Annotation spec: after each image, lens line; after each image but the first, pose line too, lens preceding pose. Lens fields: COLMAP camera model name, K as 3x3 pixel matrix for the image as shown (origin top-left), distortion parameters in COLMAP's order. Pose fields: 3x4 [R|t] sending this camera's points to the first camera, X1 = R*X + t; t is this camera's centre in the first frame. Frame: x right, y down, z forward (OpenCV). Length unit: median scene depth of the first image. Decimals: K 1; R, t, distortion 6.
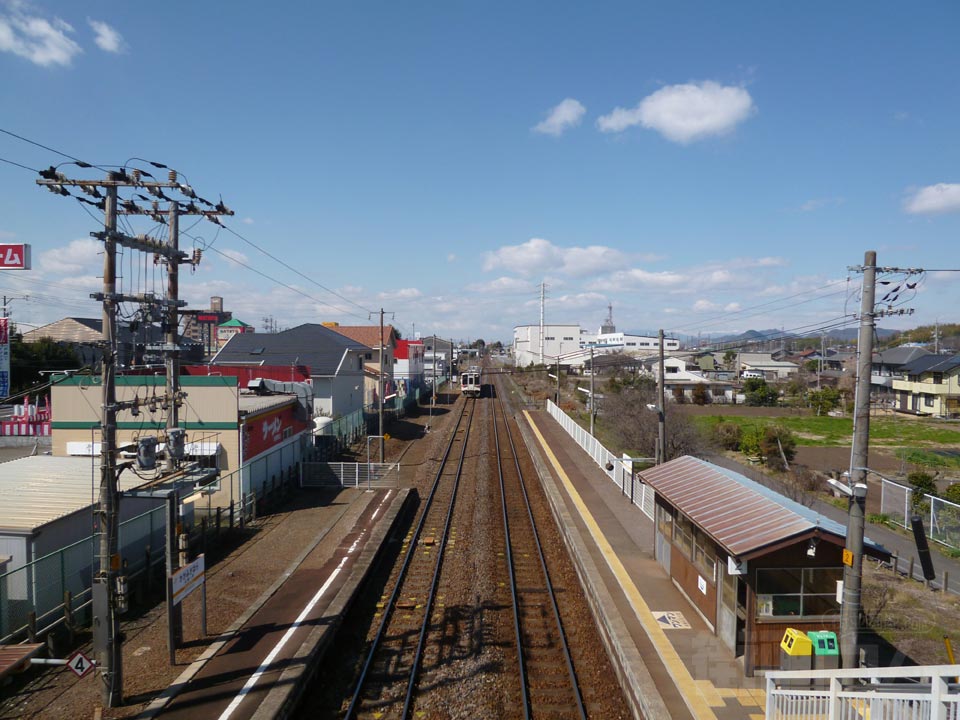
lens RADIAL K [[718.7, 0, 480.0], [0, 718.7, 360.0], [0, 0, 1]] dist [-0.031953, -0.041539]
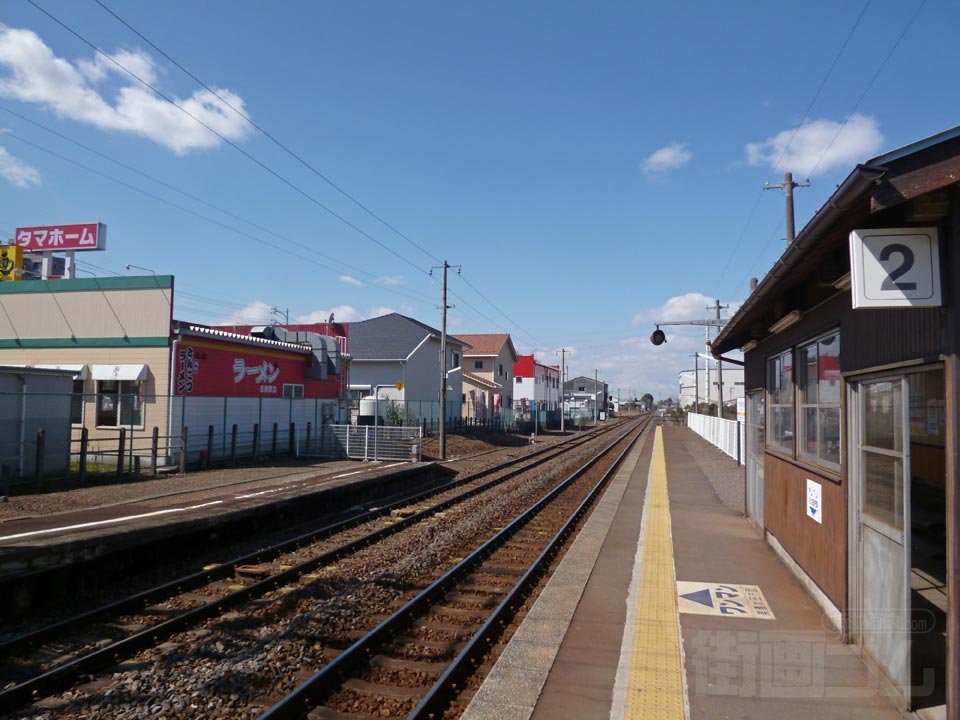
lens RADIAL K [[718.7, 0, 480.0], [0, 718.7, 360.0], [0, 0, 1]] dist [-0.031953, -0.041539]
pose [[0.971026, -0.004727, -0.238928, 0.160940], [-0.016831, 0.995969, -0.088107, 0.190467], [0.238382, 0.089576, 0.967032, 0.421822]]
